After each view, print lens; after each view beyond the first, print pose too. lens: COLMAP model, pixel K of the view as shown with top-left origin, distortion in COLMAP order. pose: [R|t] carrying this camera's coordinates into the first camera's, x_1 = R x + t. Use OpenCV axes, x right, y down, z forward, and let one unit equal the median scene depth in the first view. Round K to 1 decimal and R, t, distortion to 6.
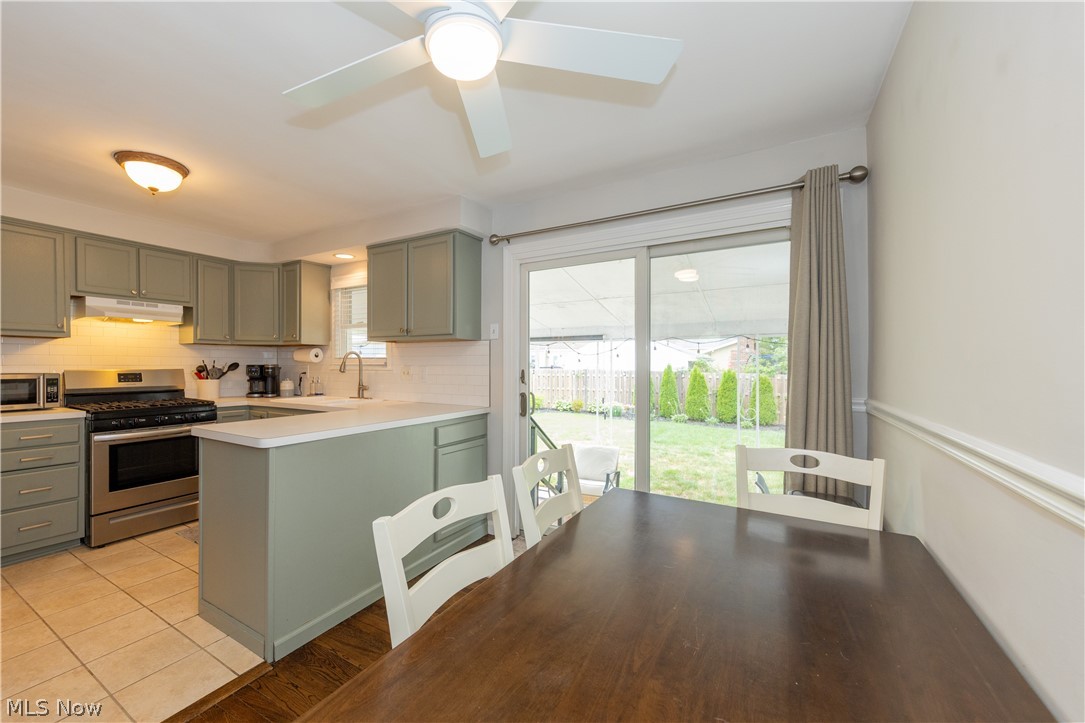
lens RADIAL K [[405.4, 0, 542.5], [0, 405.4, 361.5], [0, 0, 1]] dist [0.010344, 0.000054]
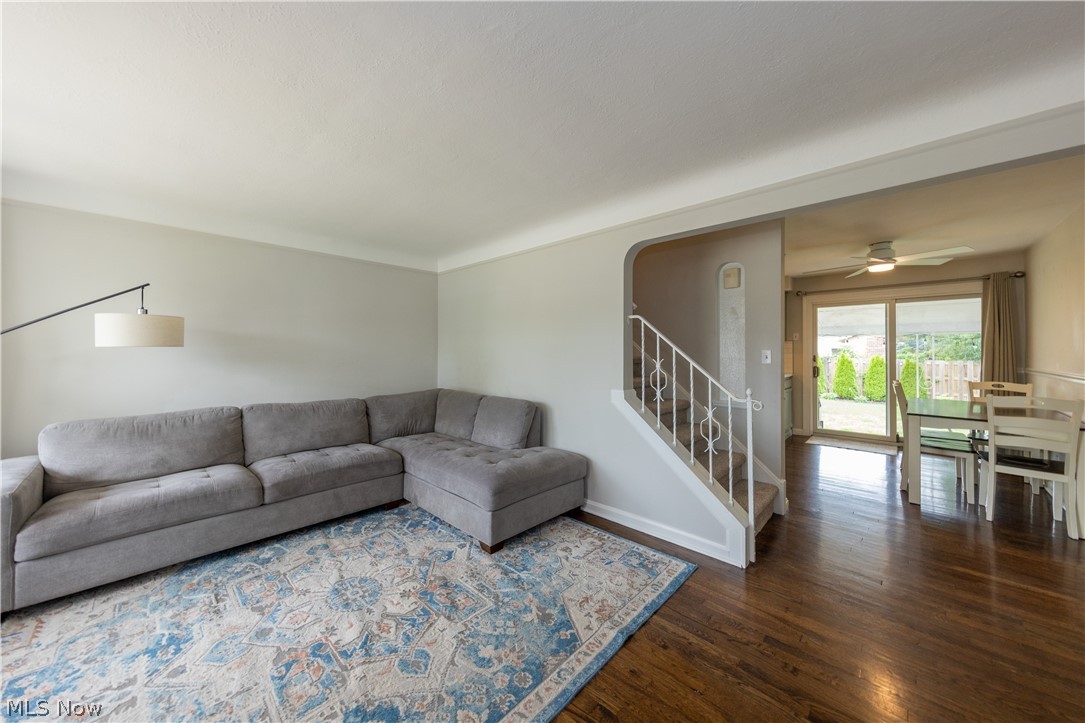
lens RADIAL K [[372.2, 0, 538.4], [0, 372.2, 347.0], [0, 0, 1]] dist [0.000871, 0.000076]
pose [[0.968835, -0.003352, -0.247683, -0.949075], [0.002677, 0.999992, -0.003060, -0.019638], [0.247691, 0.002301, 0.968836, -1.211655]]
